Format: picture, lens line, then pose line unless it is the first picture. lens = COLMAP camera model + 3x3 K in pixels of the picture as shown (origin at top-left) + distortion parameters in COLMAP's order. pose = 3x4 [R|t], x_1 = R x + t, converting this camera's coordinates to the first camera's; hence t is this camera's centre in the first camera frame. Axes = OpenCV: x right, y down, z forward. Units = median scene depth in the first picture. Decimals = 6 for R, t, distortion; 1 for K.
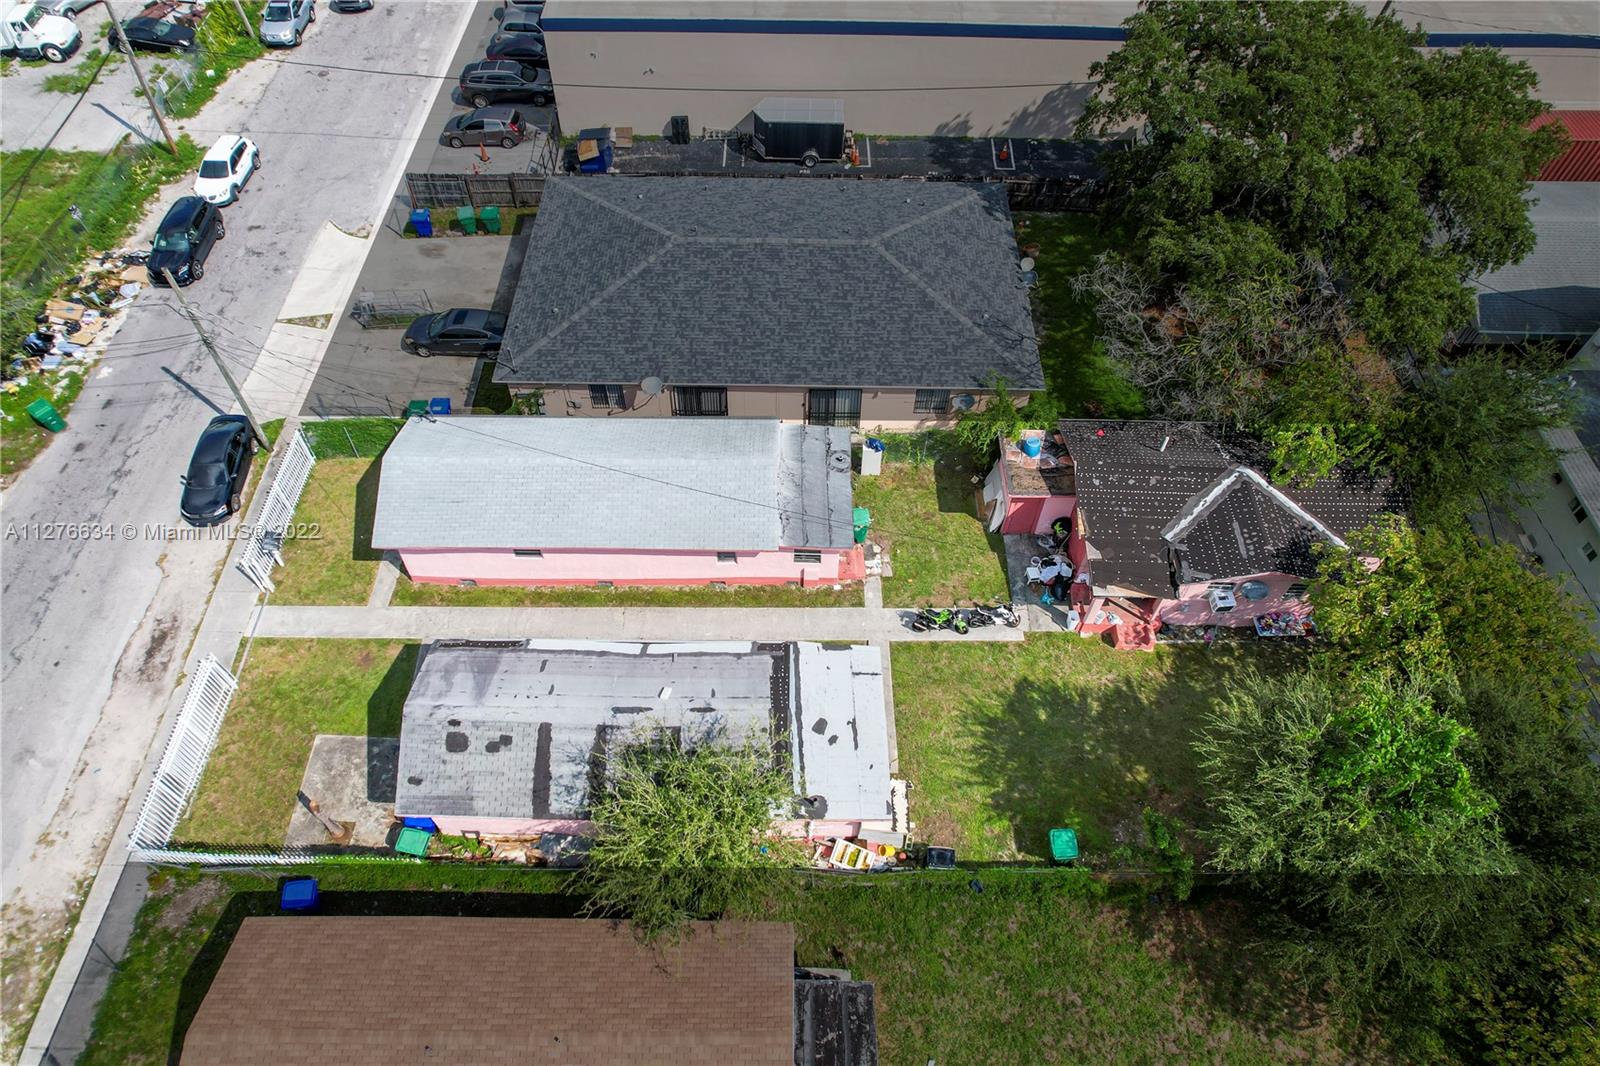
lens RADIAL K [[1036.9, 0, 809.6], [0, 1036.9, 537.8], [0, 0, 1]] dist [-0.090758, 0.088843]
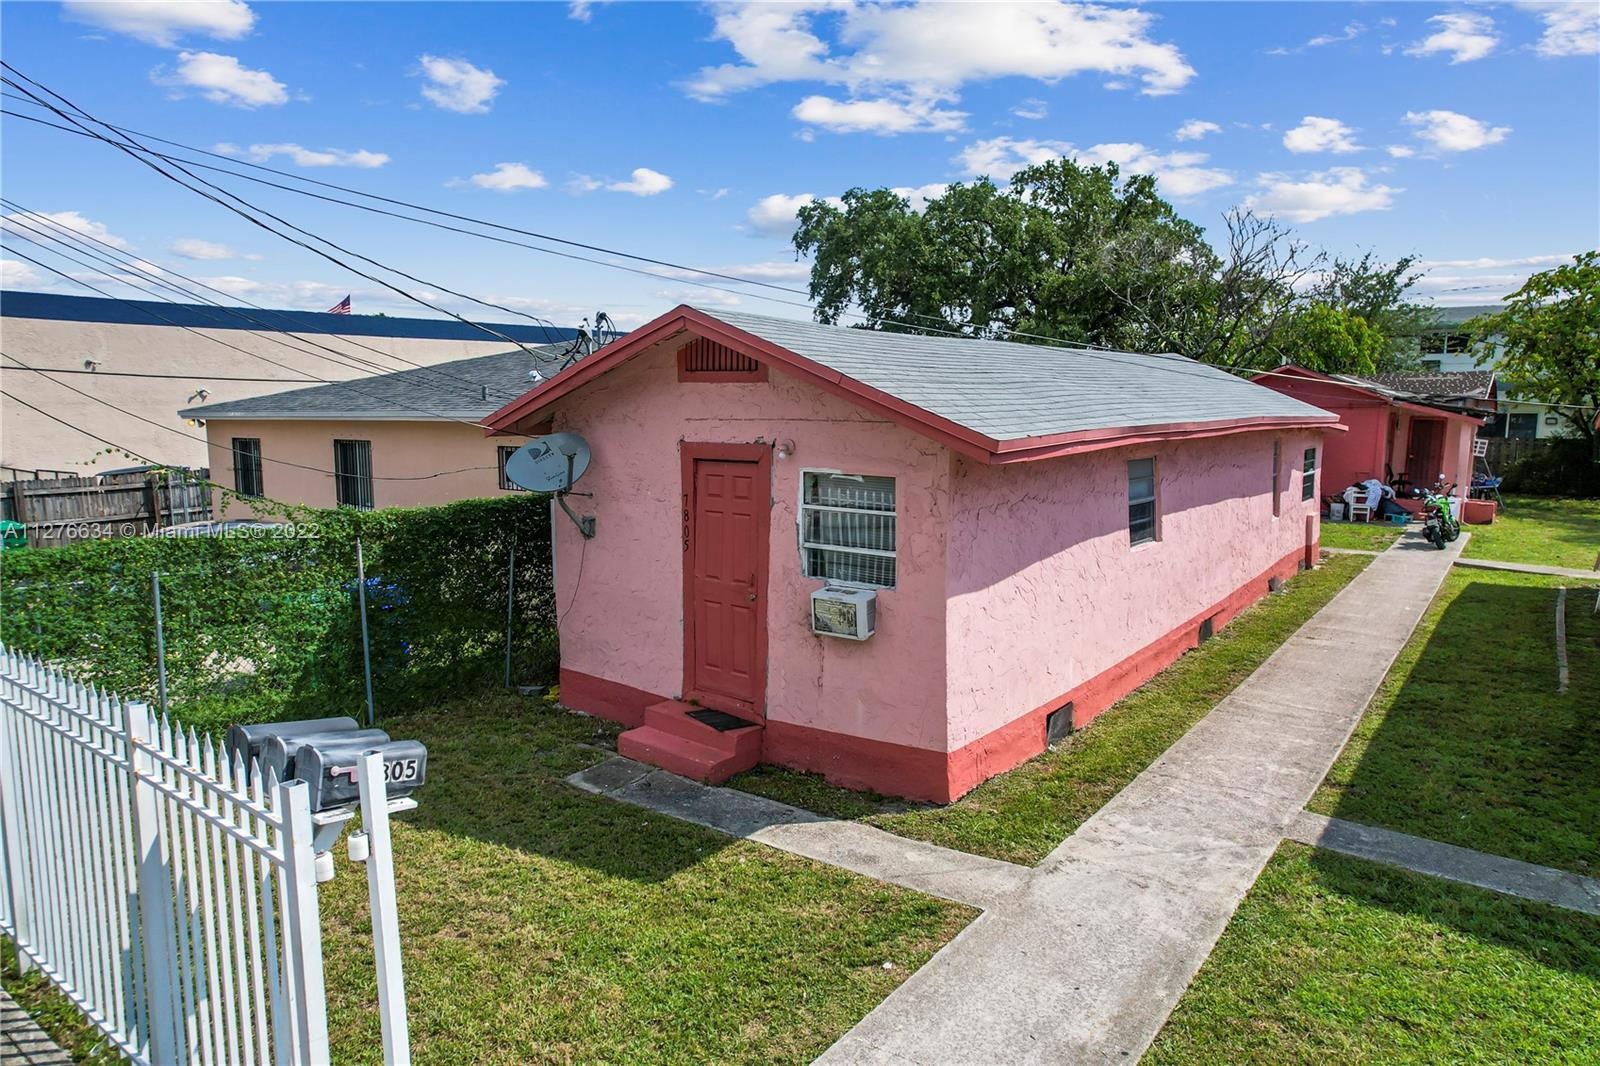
lens RADIAL K [[1026.3, 0, 806.6], [0, 1026.3, 538.0], [0, 0, 1]] dist [-0.082156, 0.079469]
pose [[0.601998, -0.129630, 0.787905, -0.598634], [0.652350, 0.648870, -0.391672, 0.075753], [-0.460476, 0.749776, 0.475183, 0.905917]]
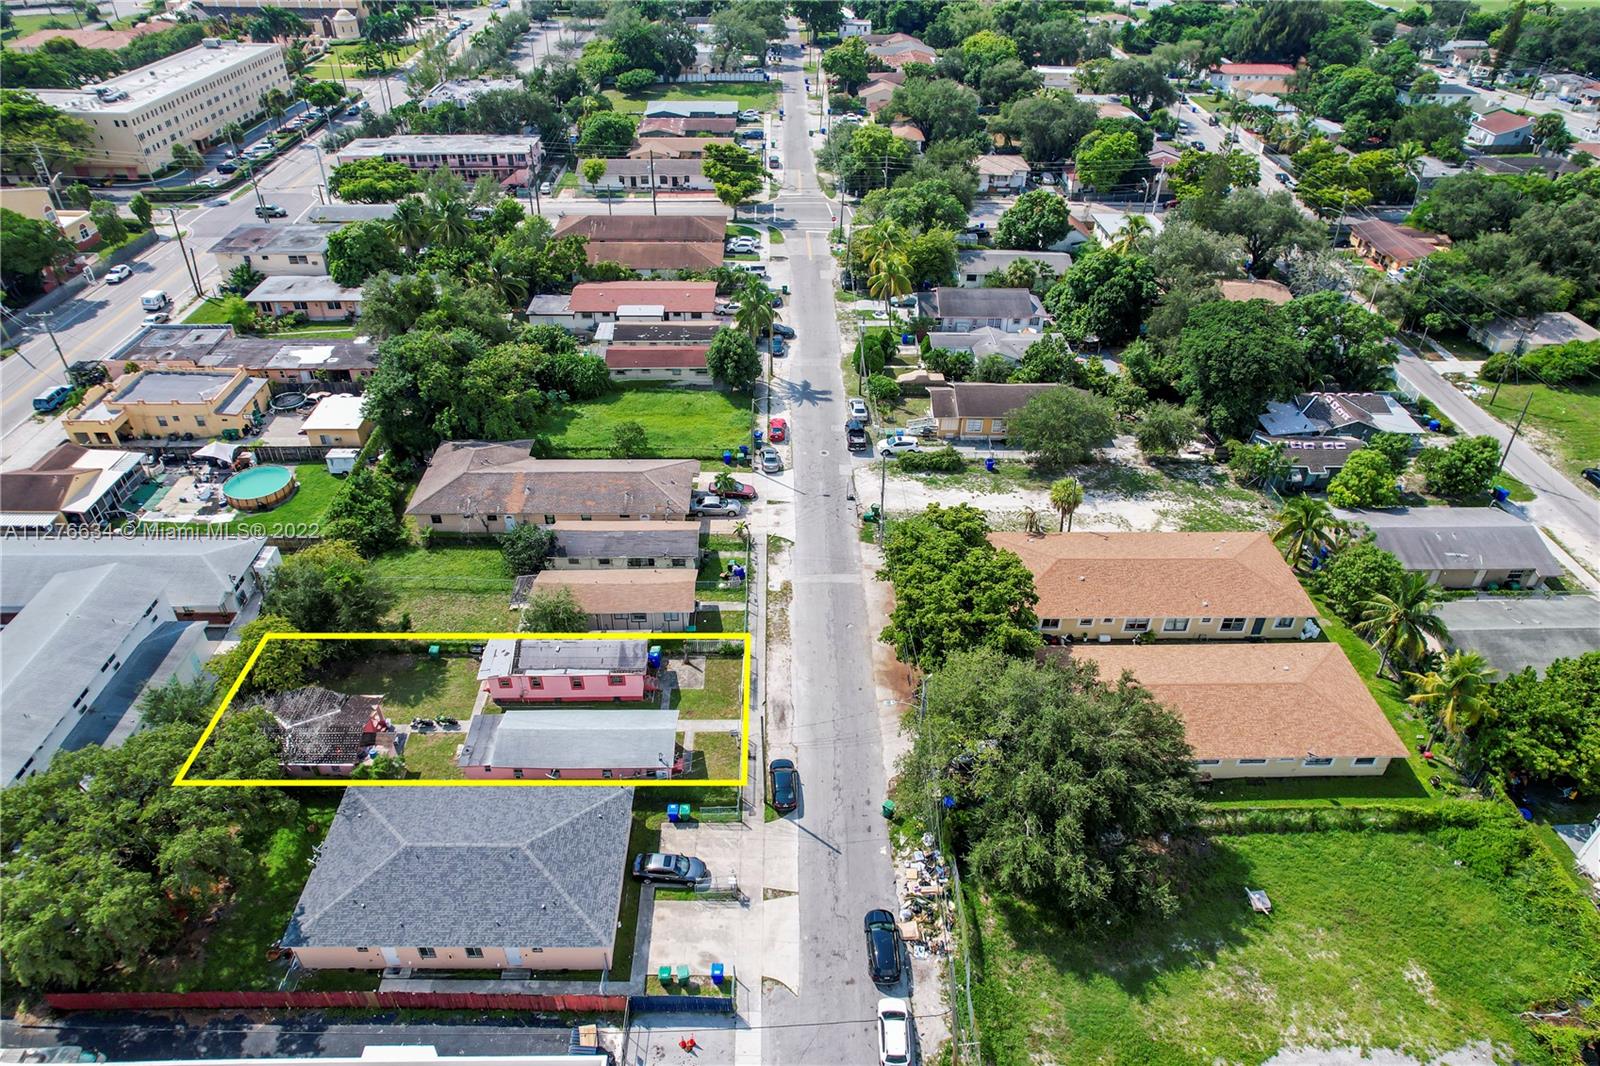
lens RADIAL K [[1026.3, 0, 806.6], [0, 1026.3, 538.0], [0, 0, 1]] dist [-0.082156, 0.079469]
pose [[-0.998727, -0.016322, -0.047735, -0.584610], [-0.048066, 0.020586, 0.998632, -2.263951], [-0.015317, 0.999655, -0.021345, 0.634085]]
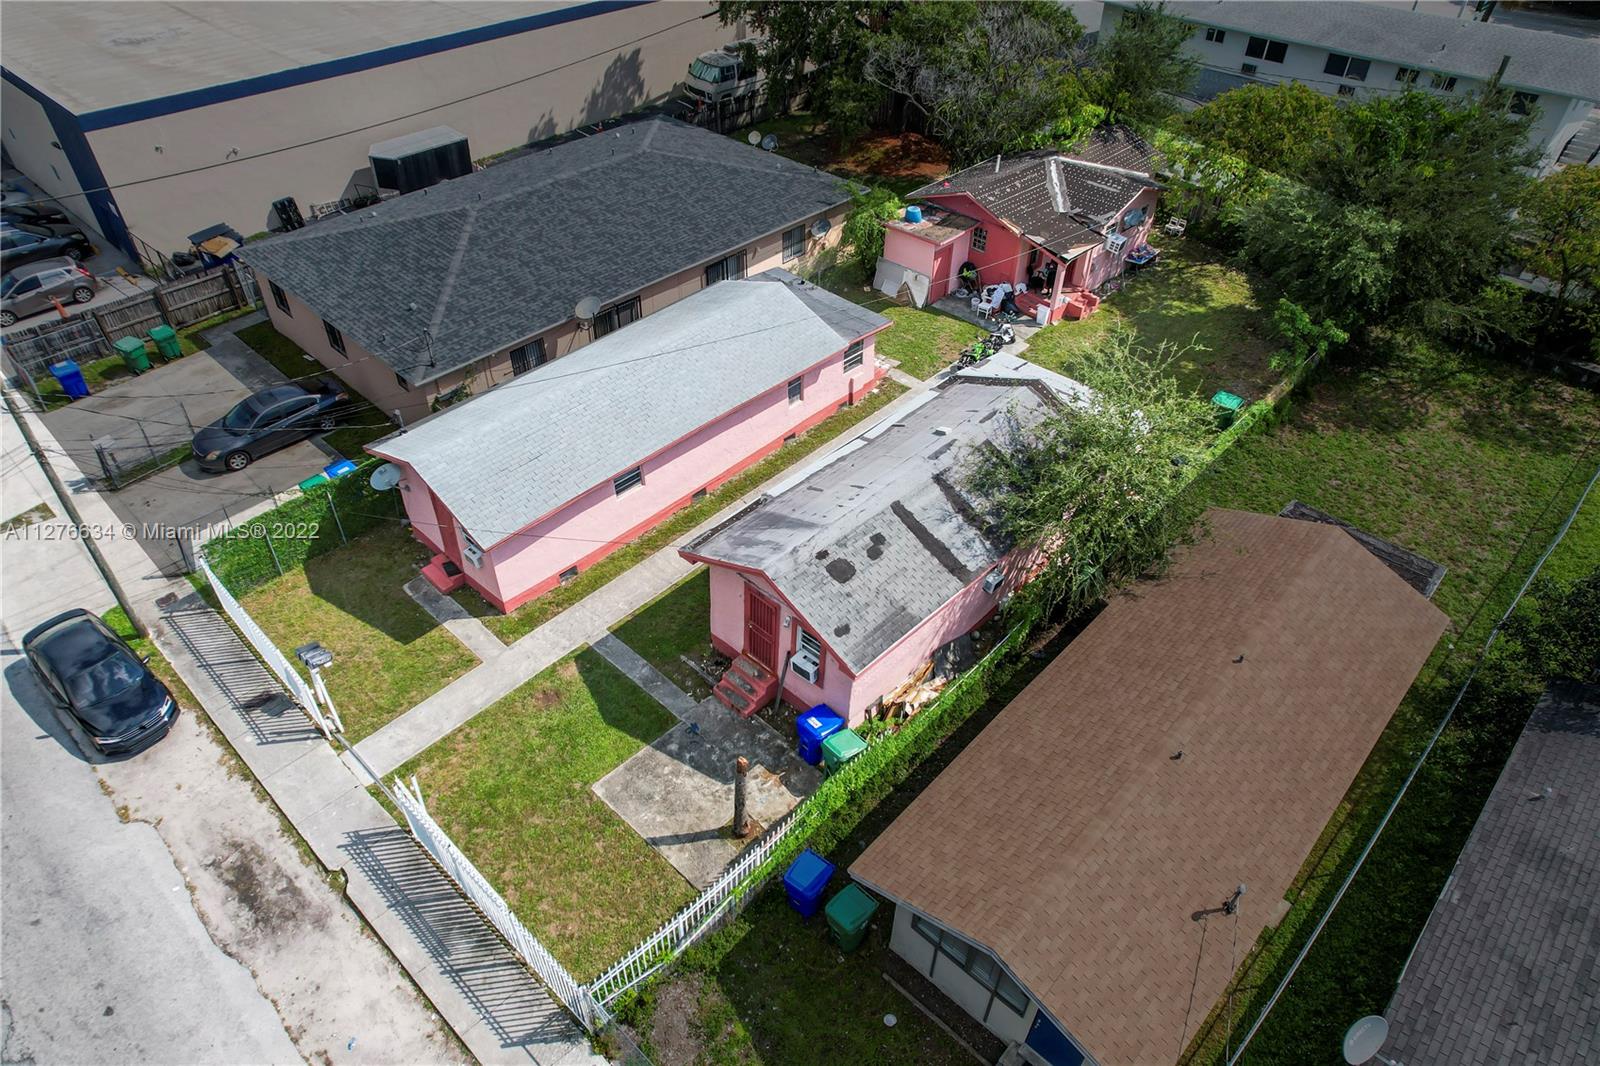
lens RADIAL K [[1026.3, 0, 806.6], [0, 1026.3, 538.0], [0, 0, 1]] dist [-0.082156, 0.079469]
pose [[0.683992, -0.485667, 0.544318, -0.642141], [0.587424, 0.809117, -0.016226, 0.145195], [-0.432536, 0.330844, 0.838722, 0.279680]]
